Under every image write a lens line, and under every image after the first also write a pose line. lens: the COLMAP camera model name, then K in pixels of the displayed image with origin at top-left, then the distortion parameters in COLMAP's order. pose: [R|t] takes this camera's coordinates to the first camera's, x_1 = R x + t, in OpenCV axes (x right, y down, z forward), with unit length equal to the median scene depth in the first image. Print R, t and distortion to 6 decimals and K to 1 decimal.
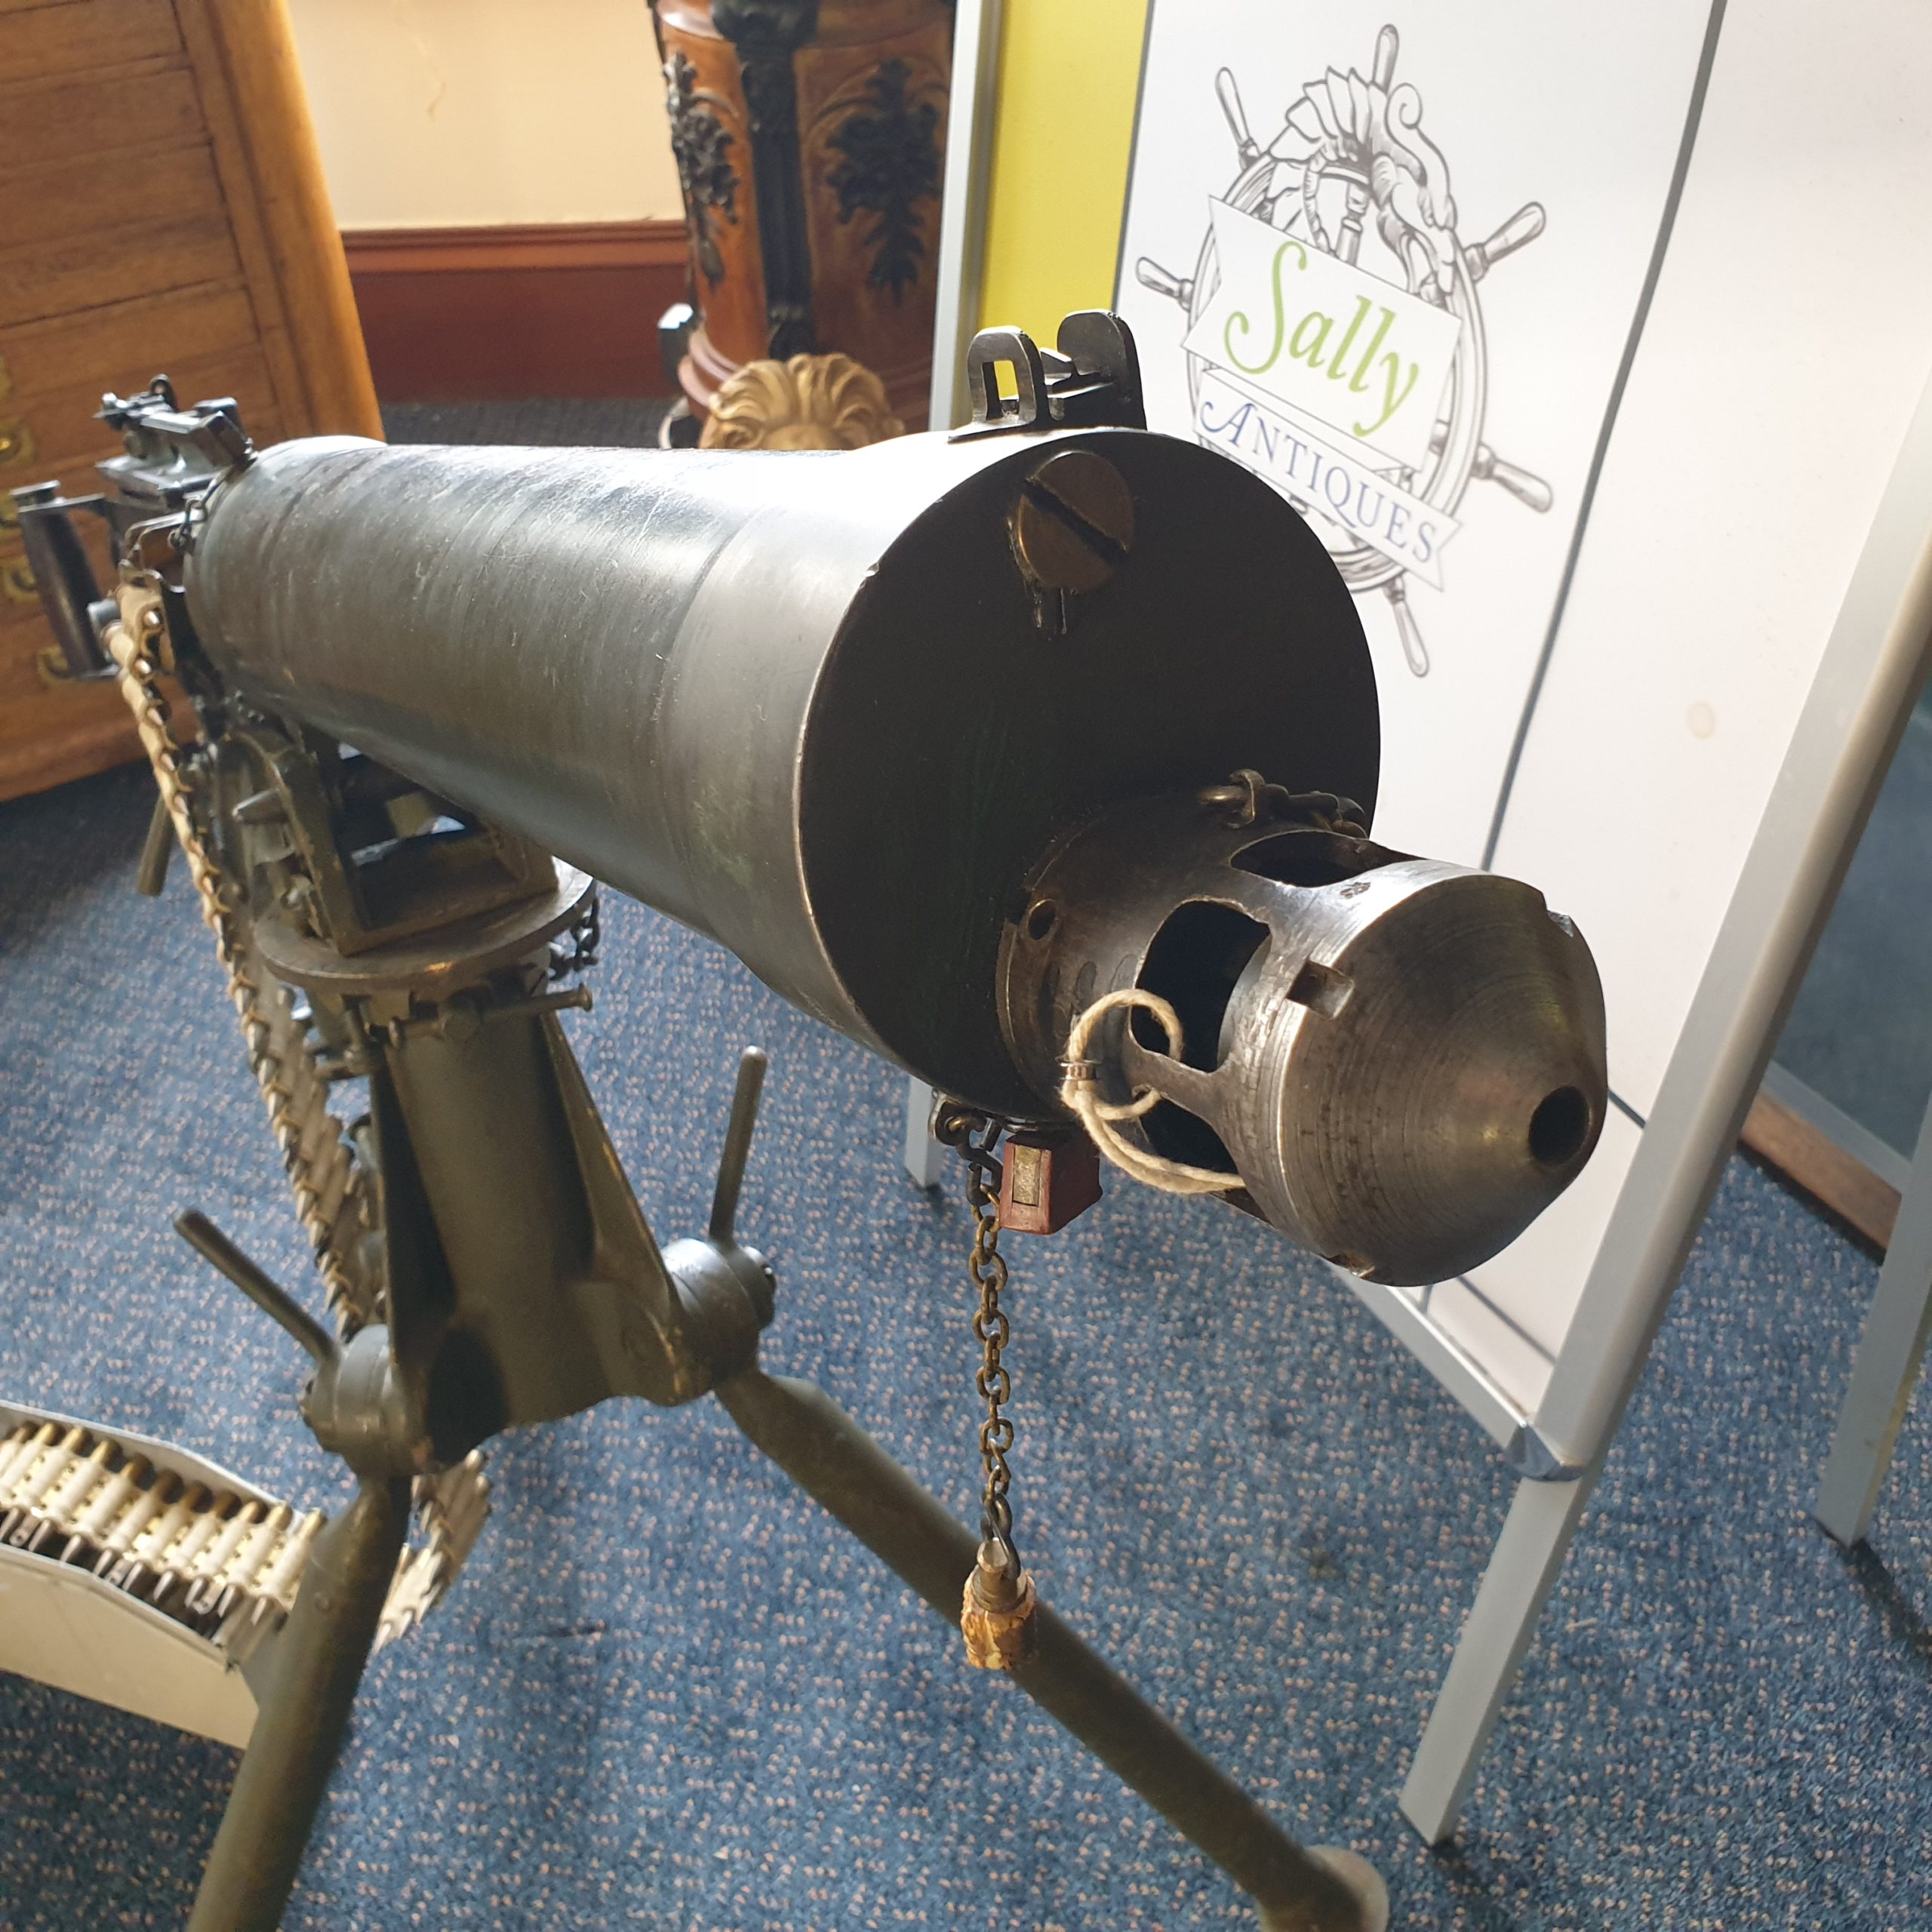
lens RADIAL K [[2030.5, 0, 1012.9], [0, 2030.5, 943.5], [0, 0, 1]] dist [-0.010691, 0.000000]
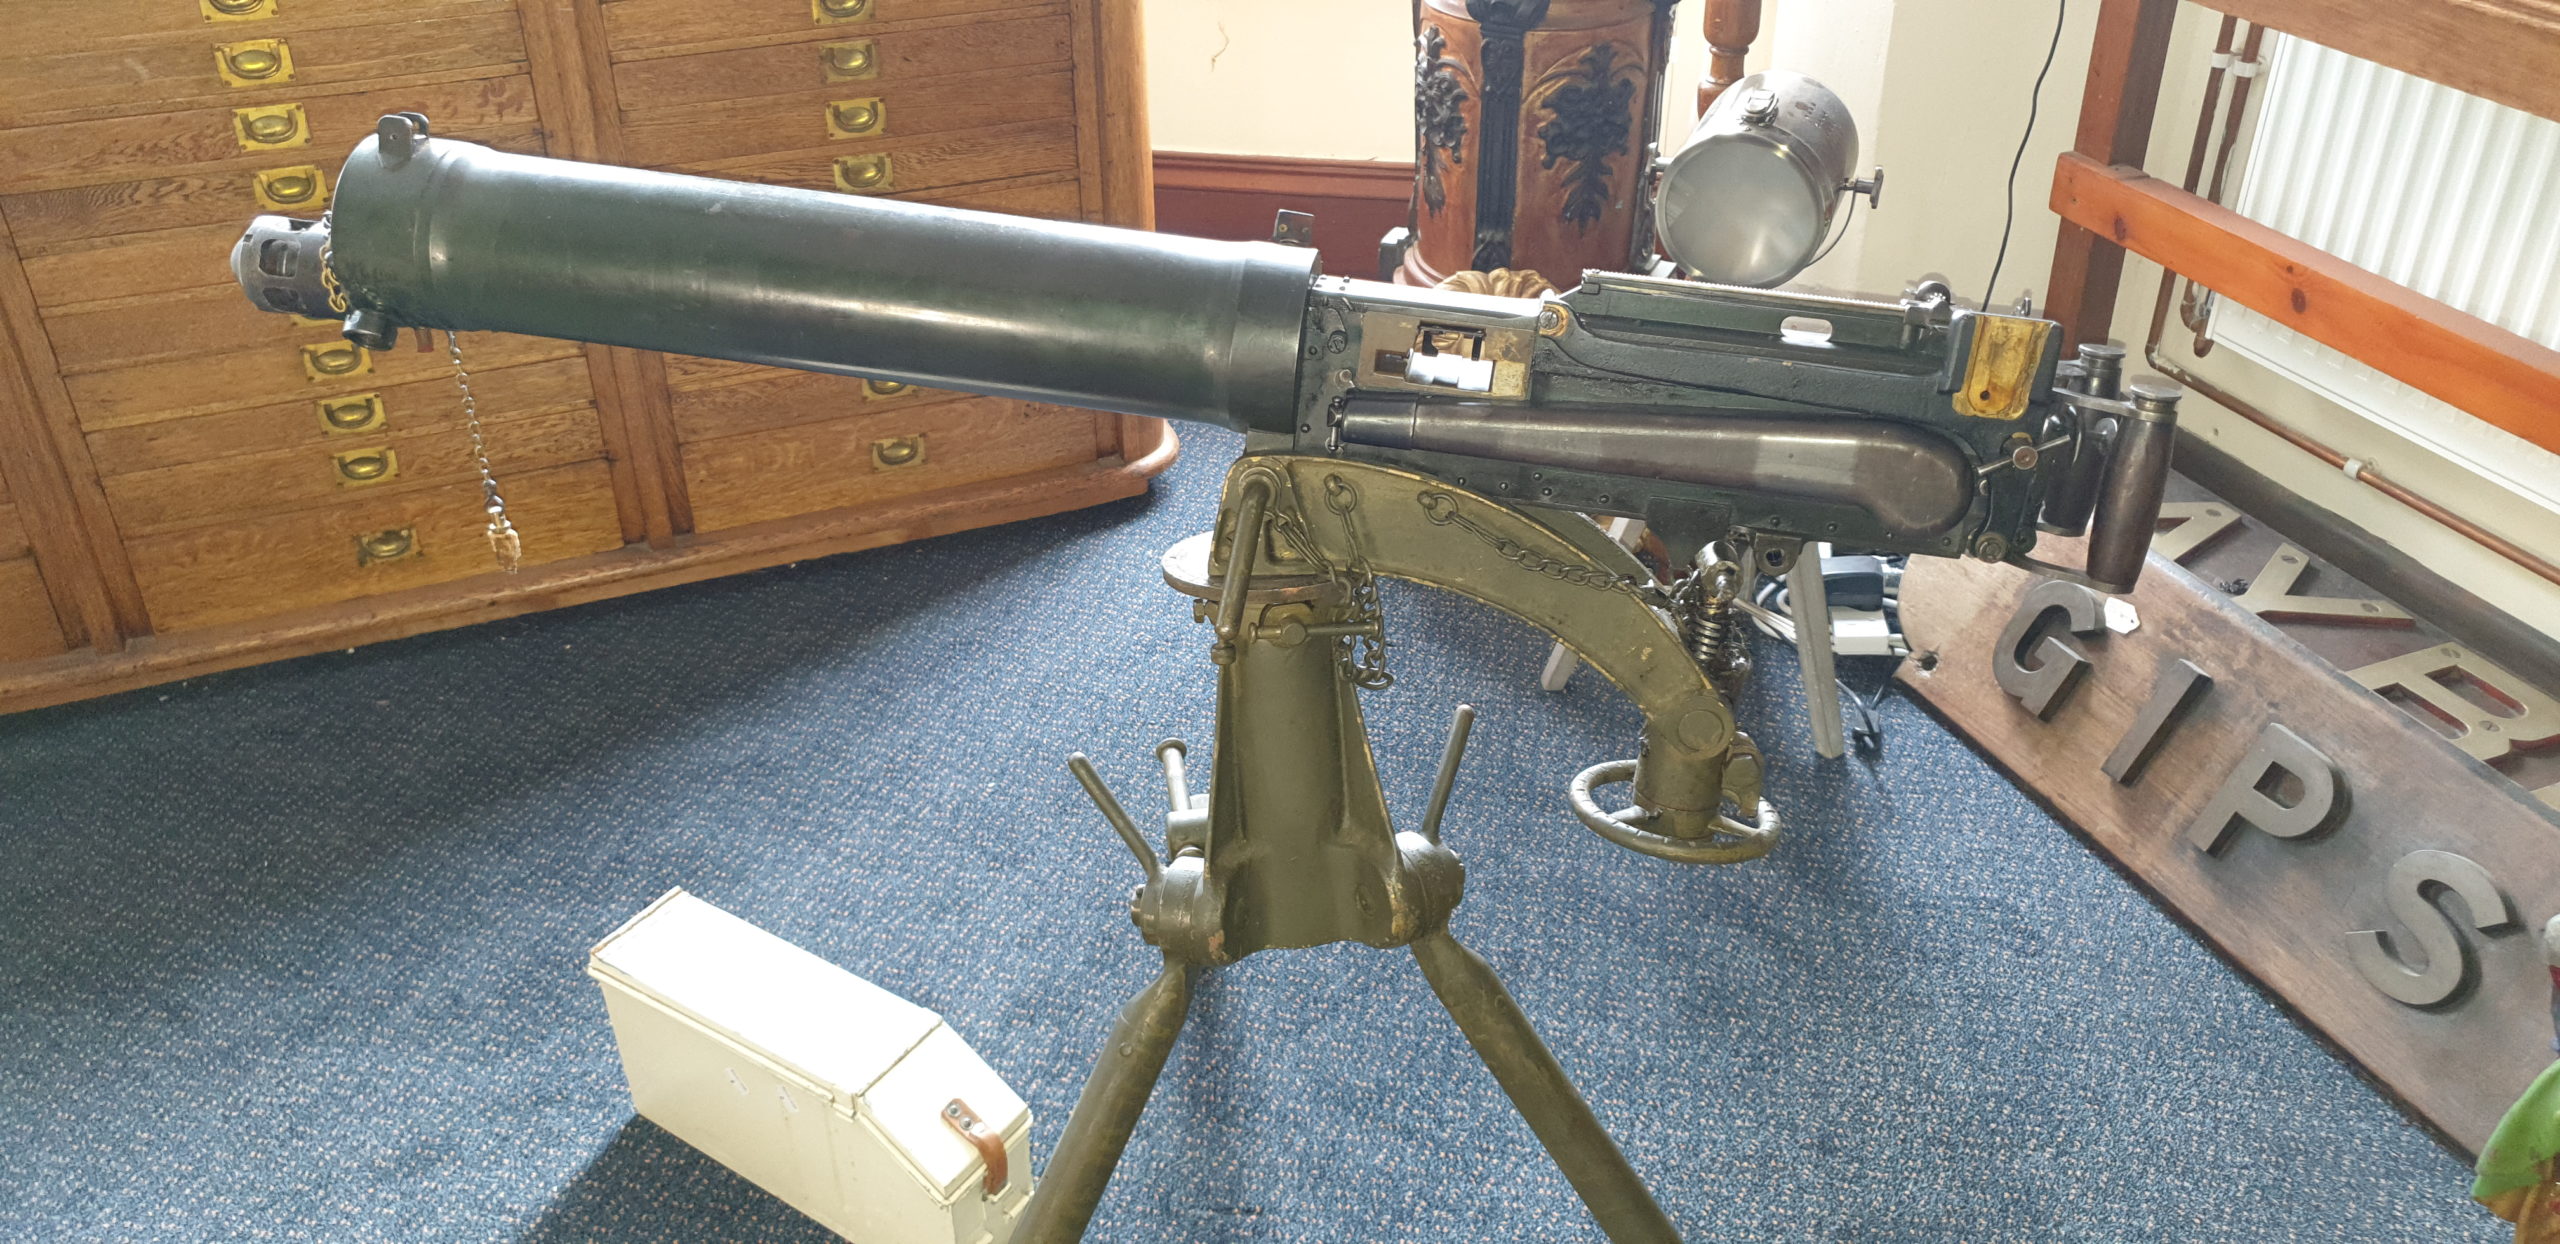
lens RADIAL K [[2031.8, 0, 1276.7], [0, 2031.8, 622.2], [0, 0, 1]] dist [-0.018514, 0.031829]
pose [[0.982320, 0.107634, -0.153174, -0.036203], [-0.128245, 0.982954, -0.131736, 0.133067], [0.136384, 0.149051, 0.979379, -0.252470]]
